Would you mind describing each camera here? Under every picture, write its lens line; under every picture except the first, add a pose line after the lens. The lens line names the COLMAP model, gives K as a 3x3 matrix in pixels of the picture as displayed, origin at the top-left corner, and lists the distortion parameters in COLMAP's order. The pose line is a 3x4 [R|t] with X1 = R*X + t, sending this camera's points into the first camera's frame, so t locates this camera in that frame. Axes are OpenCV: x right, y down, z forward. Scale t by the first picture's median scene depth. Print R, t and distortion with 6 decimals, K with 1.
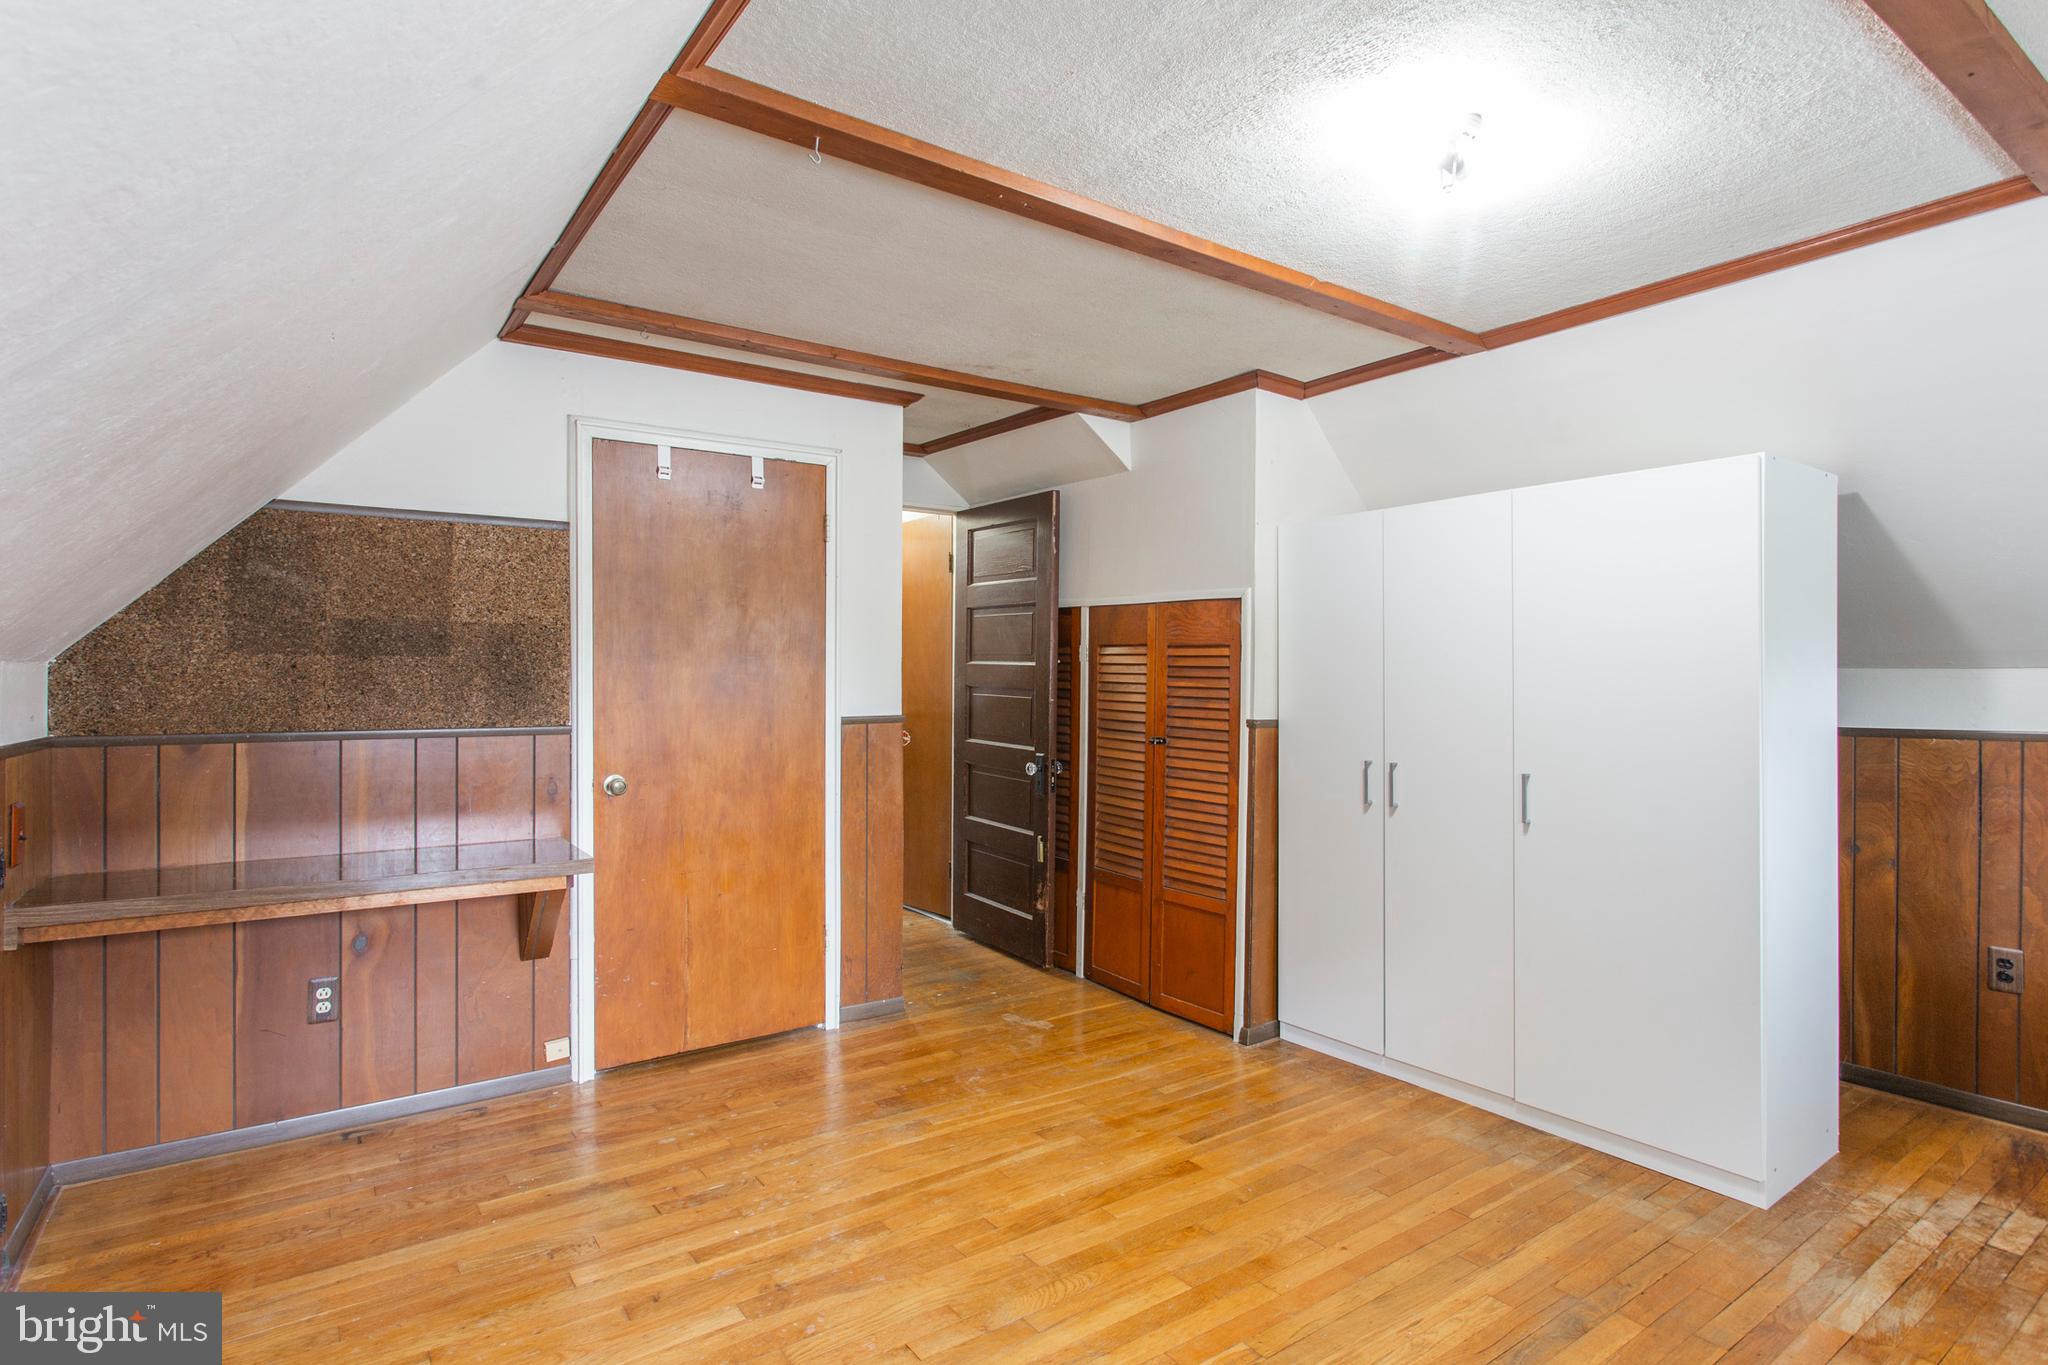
lens RADIAL K [[1111.2, 0, 1026.1], [0, 1111.2, 688.1], [0, 0, 1]] dist [-0.004121, -0.000578]
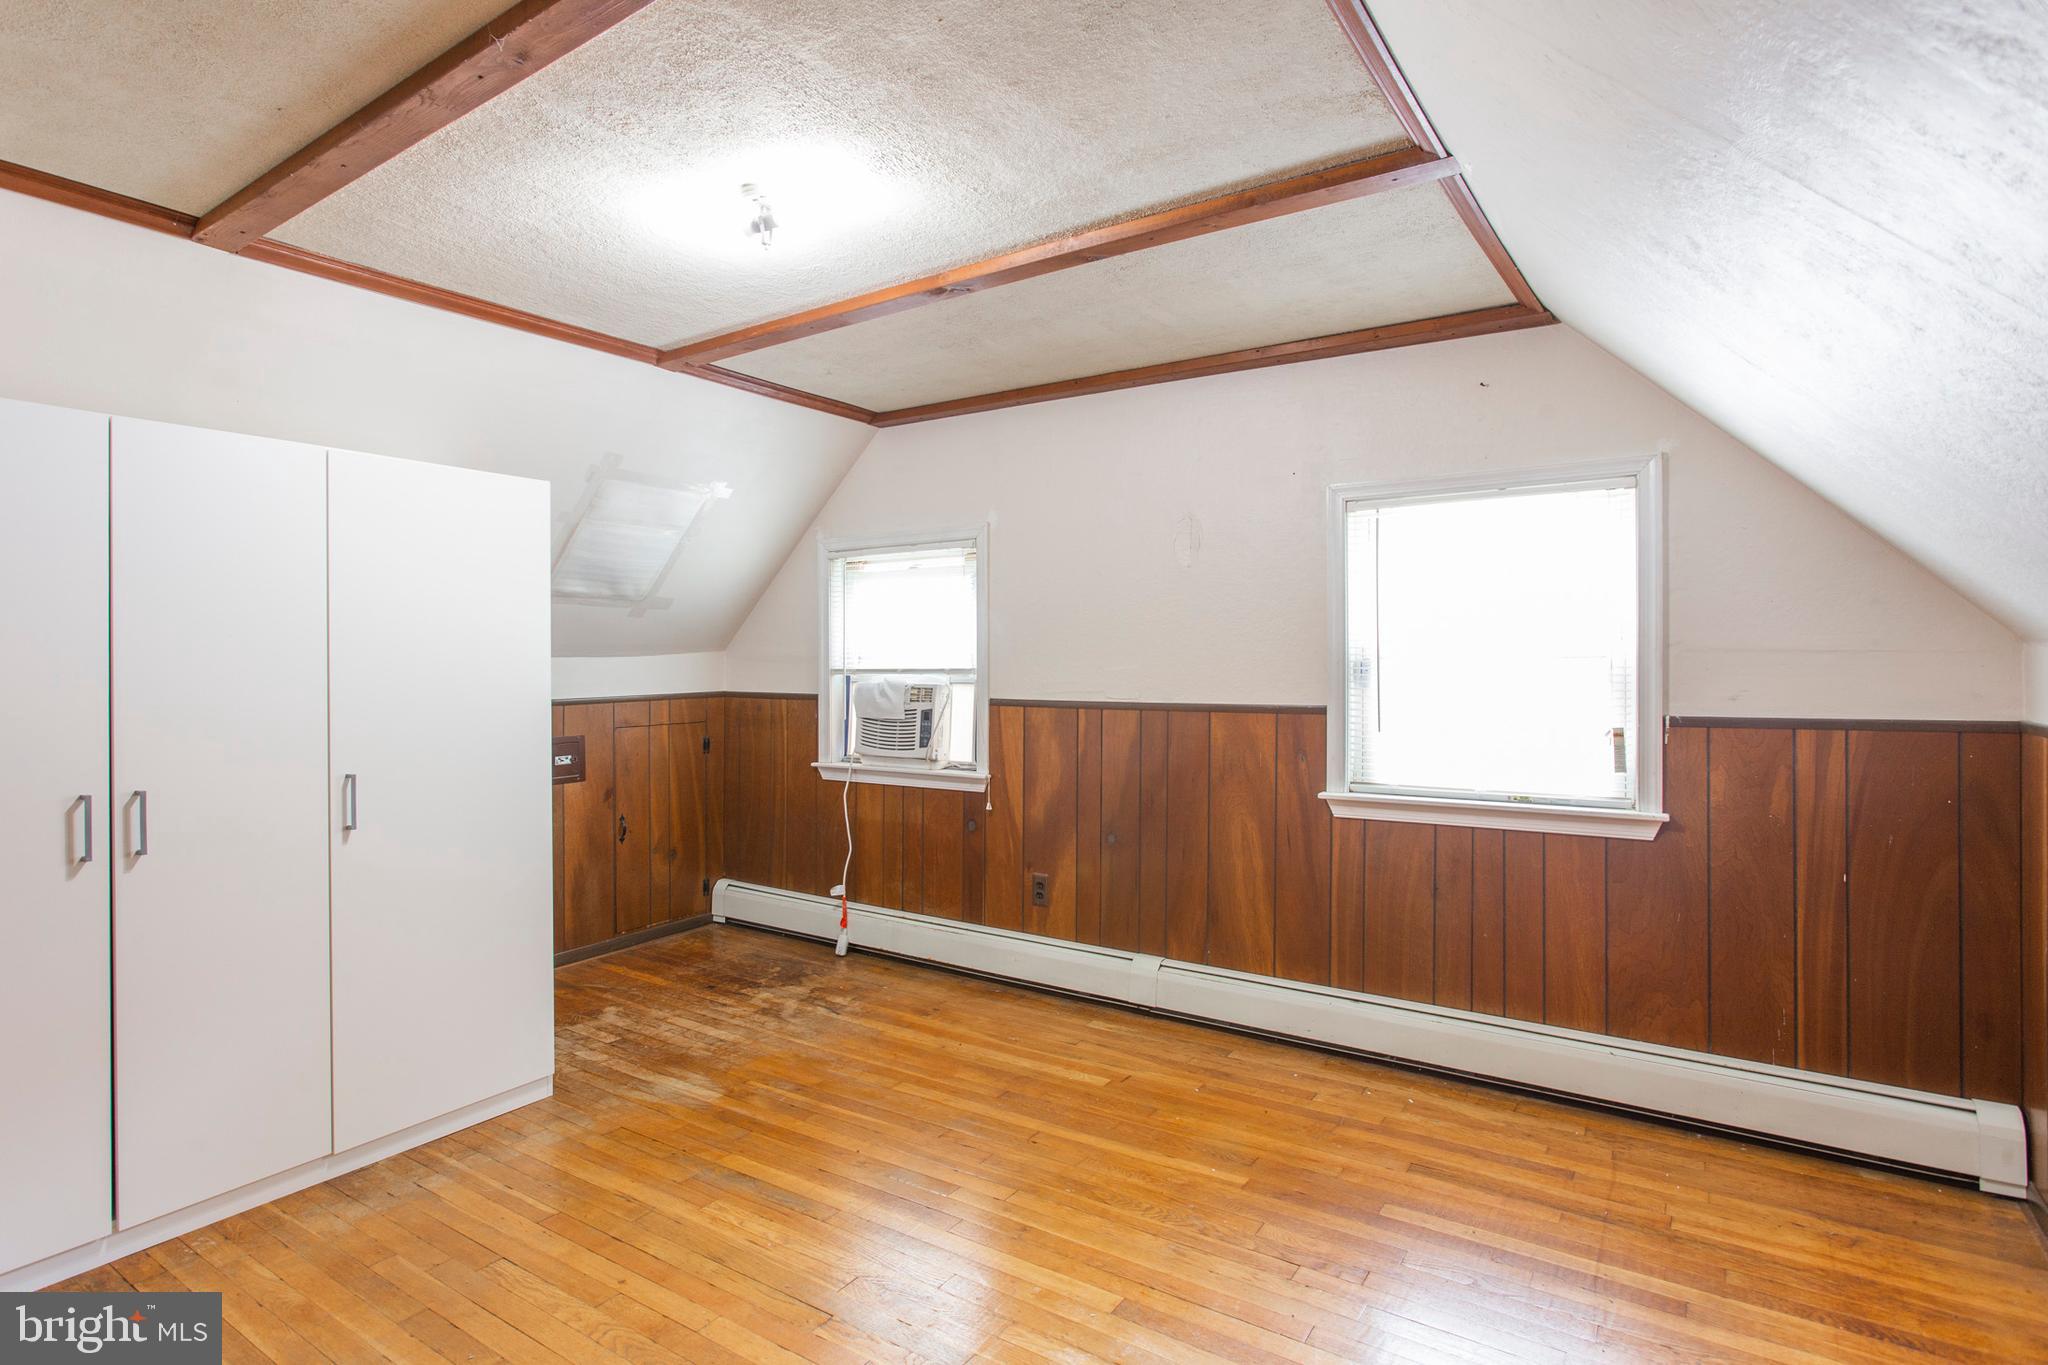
lens RADIAL K [[994.0, 0, 1032.1], [0, 994.0, 665.9], [0, 0, 1]] dist [-0.006452, 0.001394]
pose [[-0.349028, -0.002690, 0.937108, -0.546214], [0.024710, 0.999622, 0.012073, -0.003853], [-0.936786, 0.027370, -0.348830, 0.877315]]
